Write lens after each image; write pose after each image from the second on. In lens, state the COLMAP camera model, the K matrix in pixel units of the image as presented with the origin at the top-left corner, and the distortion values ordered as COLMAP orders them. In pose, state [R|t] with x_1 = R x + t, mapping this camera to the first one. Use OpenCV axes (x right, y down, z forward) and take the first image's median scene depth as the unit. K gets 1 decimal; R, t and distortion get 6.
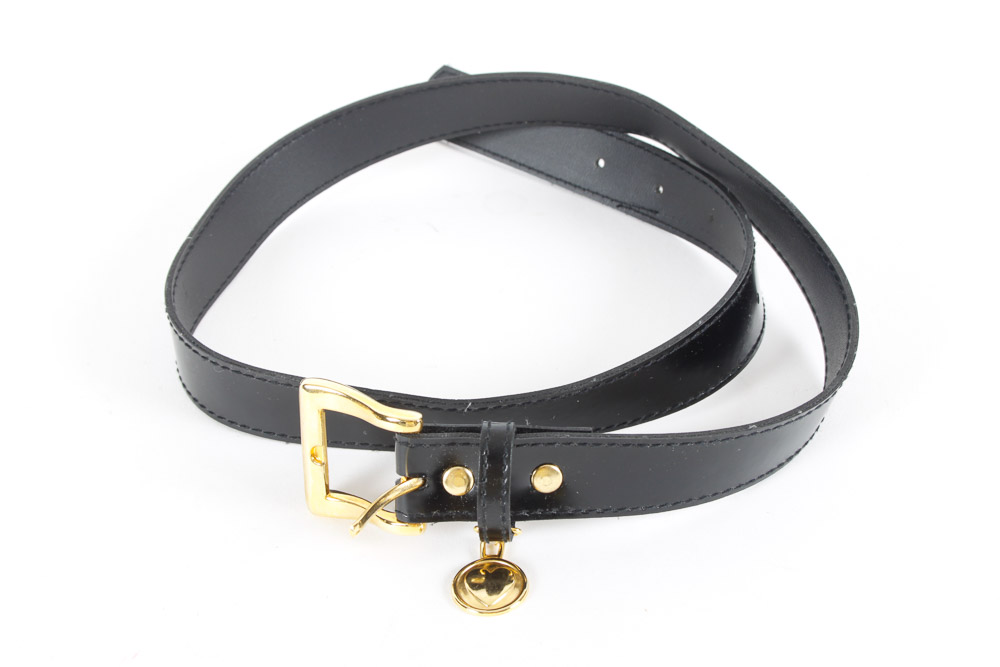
lens RADIAL K [[2049.3, 0, 502.6], [0, 2049.3, 335.0], [0, 0, 1]] dist [0.003128, 0.000000]
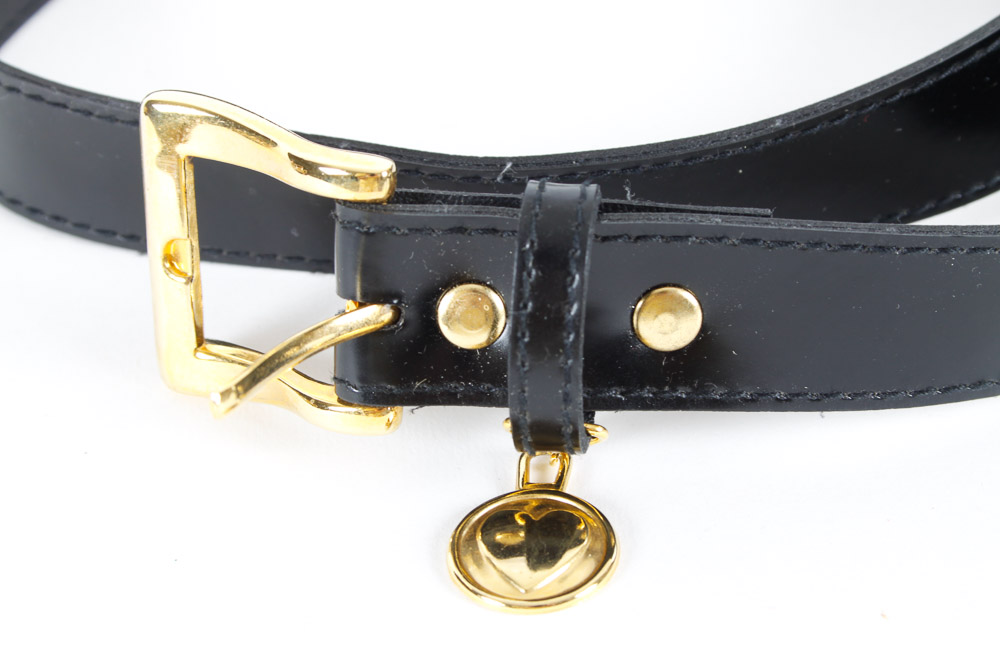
lens RADIAL K [[2312.2, 0, 497.4], [0, 2312.2, 331.6], [0, 0, 1]] dist [0.118081, 0.000000]
pose [[0.997735, 0.032854, -0.058701, 0.014175], [-0.033107, 0.999446, -0.003339, 0.075807], [0.058558, 0.005274, 0.998270, 0.485991]]
